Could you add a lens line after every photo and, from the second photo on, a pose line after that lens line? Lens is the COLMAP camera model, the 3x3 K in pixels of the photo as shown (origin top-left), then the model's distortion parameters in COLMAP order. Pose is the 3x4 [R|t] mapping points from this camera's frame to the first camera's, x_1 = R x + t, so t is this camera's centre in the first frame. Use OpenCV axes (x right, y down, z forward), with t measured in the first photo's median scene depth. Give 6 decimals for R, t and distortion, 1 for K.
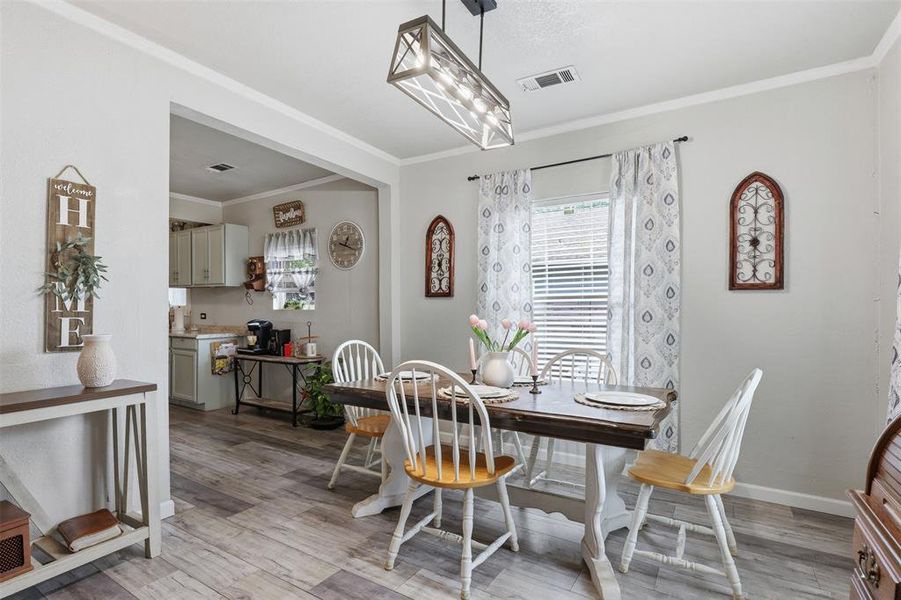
lens RADIAL K [[424.7, 0, 458.9], [0, 424.7, 306.4], [0, 0, 1]] dist [-0.030074, 0.001004]
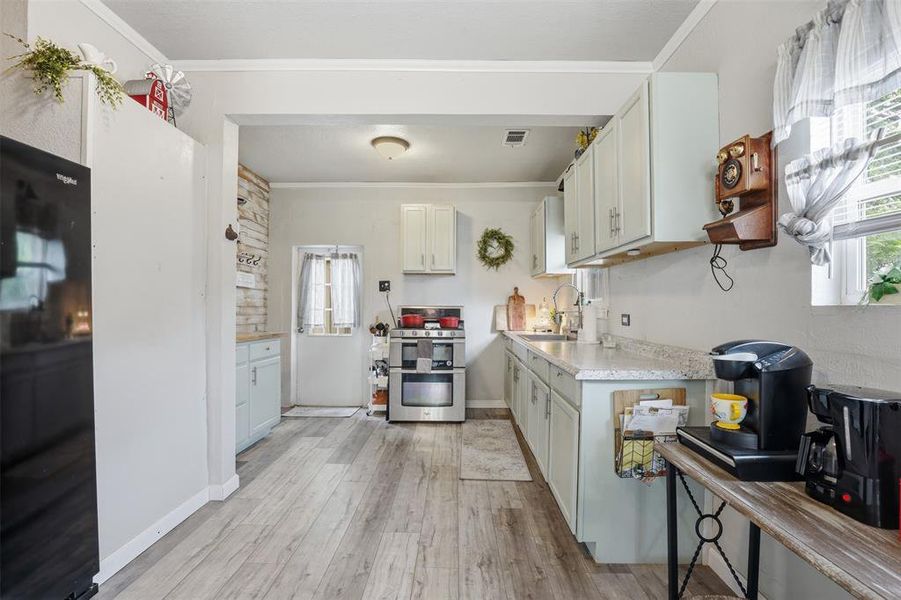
lens RADIAL K [[424.7, 0, 458.9], [0, 424.7, 306.4], [0, 0, 1]] dist [-0.030074, 0.001004]
pose [[0.507329, 0.006447, -0.861728, -0.328418], [-0.006299, 0.999973, 0.003773, 0.008675], [0.861729, 0.003513, 0.507356, 0.675831]]
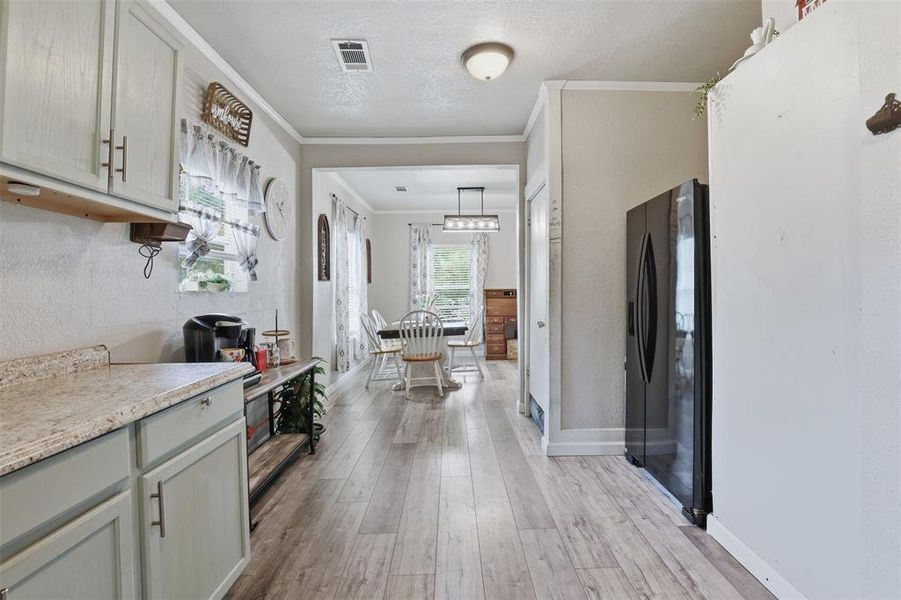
lens RADIAL K [[425.9, 0, 450.9], [0, 425.9, 290.9], [0, 0, 1]] dist [-0.033413, 0.001215]
pose [[-0.501210, 0.001584, 0.865324, -0.965266], [0.008436, 0.999960, 0.003056, 0.009042], [-0.865285, 0.008832, -0.501203, 0.988261]]
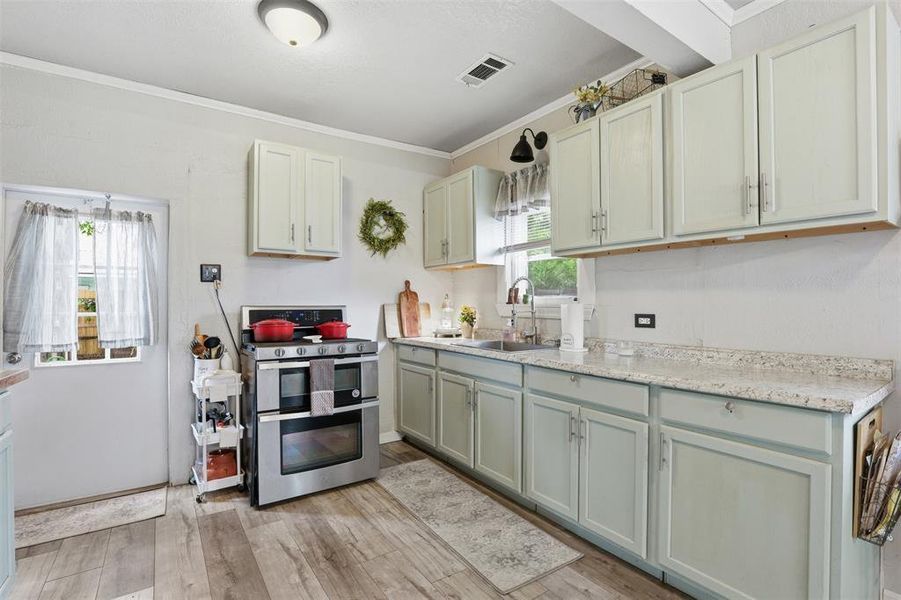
lens RADIAL K [[420.2, 0, 453.4], [0, 420.2, 303.0], [0, 0, 1]] dist [-0.026818, 0.000740]
pose [[0.908462, -0.000553, -0.417967, -0.705785], [-0.000134, 0.999999, -0.001614, 0.008349], [0.417967, 0.001523, 0.908461, 0.645880]]
